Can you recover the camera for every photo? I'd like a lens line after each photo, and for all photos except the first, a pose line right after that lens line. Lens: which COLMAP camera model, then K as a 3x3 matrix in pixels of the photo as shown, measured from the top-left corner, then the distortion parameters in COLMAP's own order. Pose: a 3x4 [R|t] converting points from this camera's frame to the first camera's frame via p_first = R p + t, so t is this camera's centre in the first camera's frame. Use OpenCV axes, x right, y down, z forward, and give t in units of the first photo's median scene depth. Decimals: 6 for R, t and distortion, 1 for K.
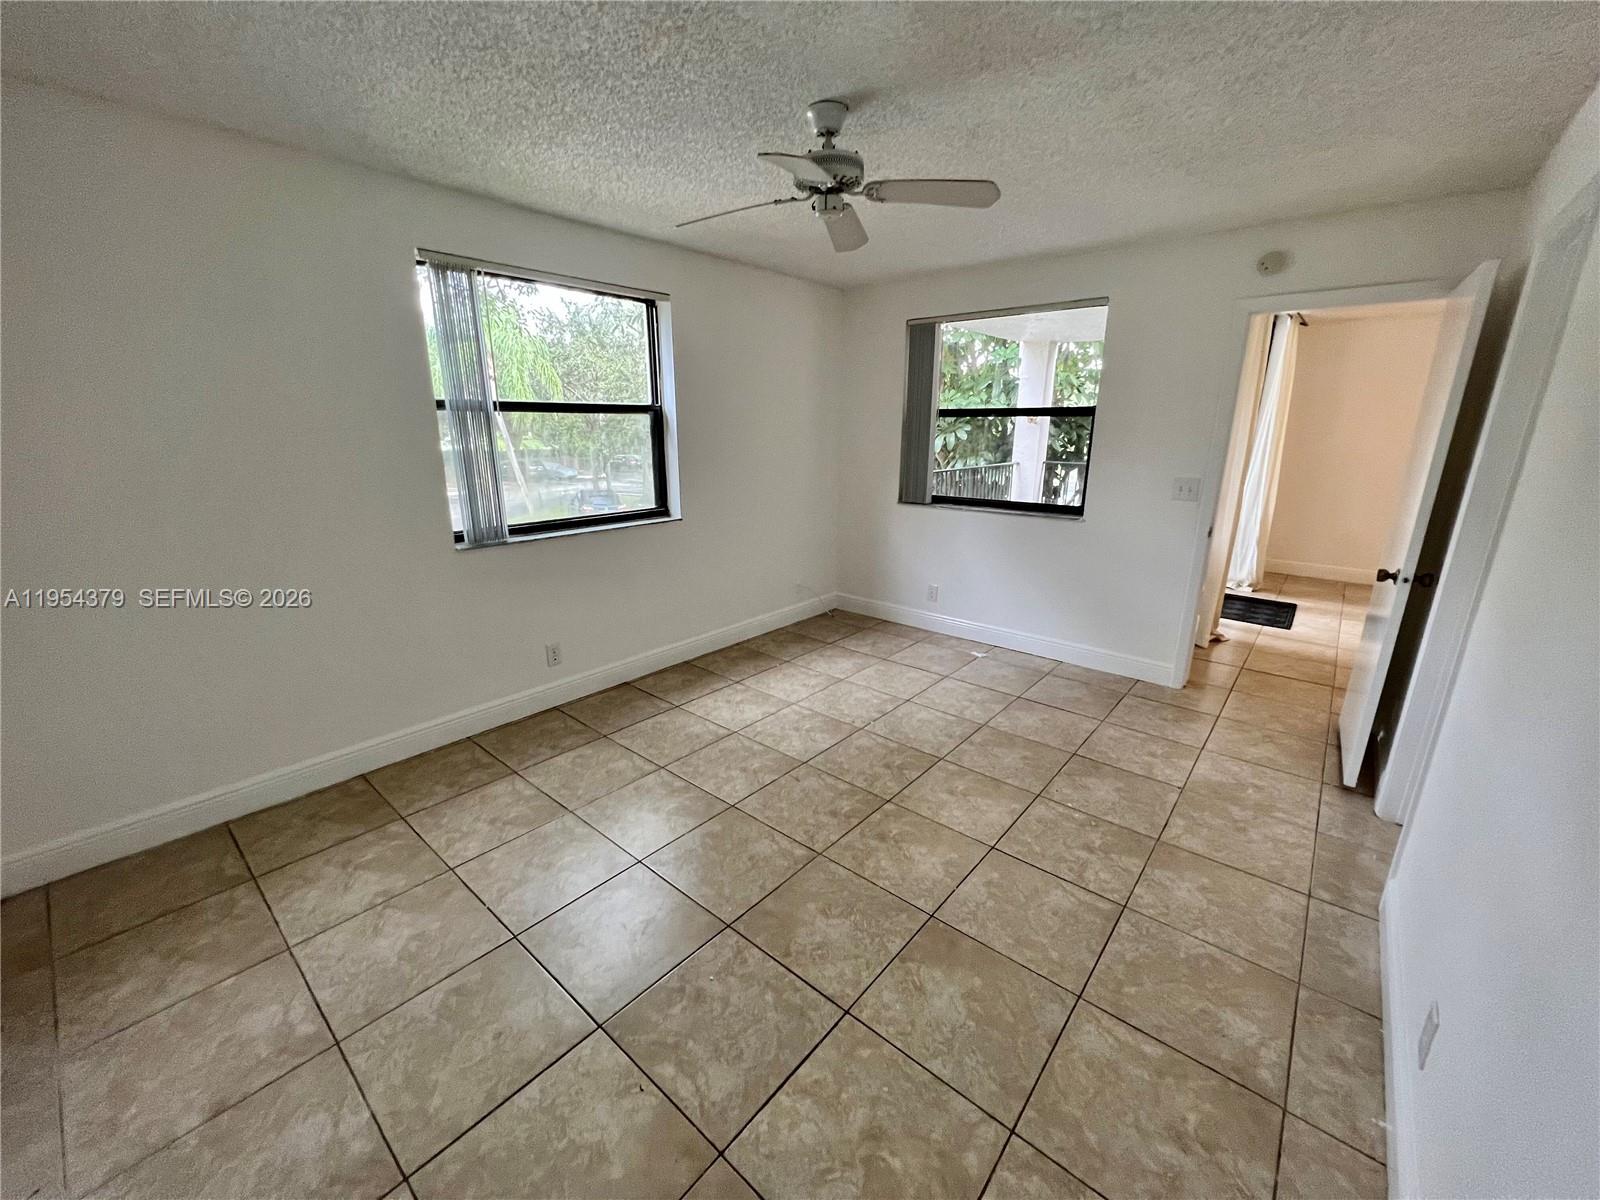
lens RADIAL K [[636.7, 0, 802.2], [0, 636.7, 600.6], [0, 0, 1]] dist [-0.001732, 0.000029]
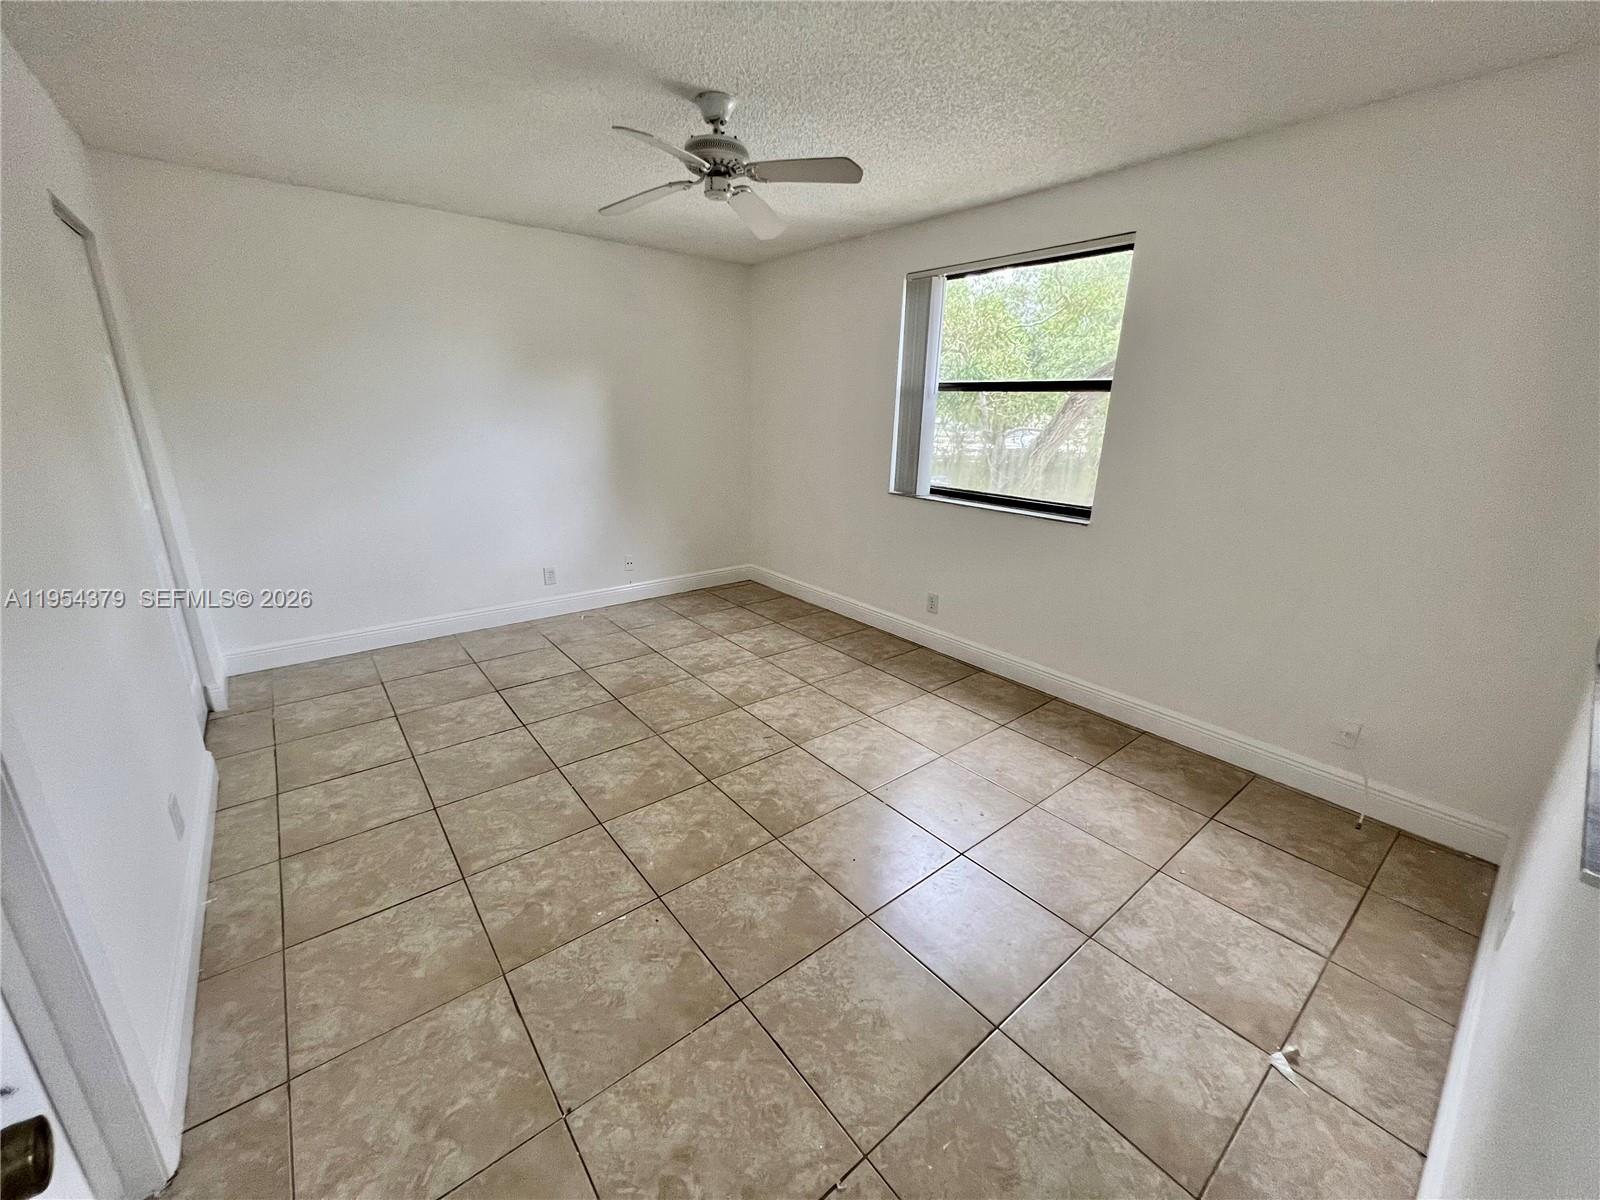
lens RADIAL K [[636.7, 0, 800.0], [0, 636.7, 601.3], [0, 0, 1]] dist [-0.001732, 0.000029]
pose [[-0.187032, 0.283305, -0.940616, 0.949893], [-0.286030, 0.900319, 0.328042, -0.293983], [0.939790, 0.330399, -0.087355, 1.121811]]
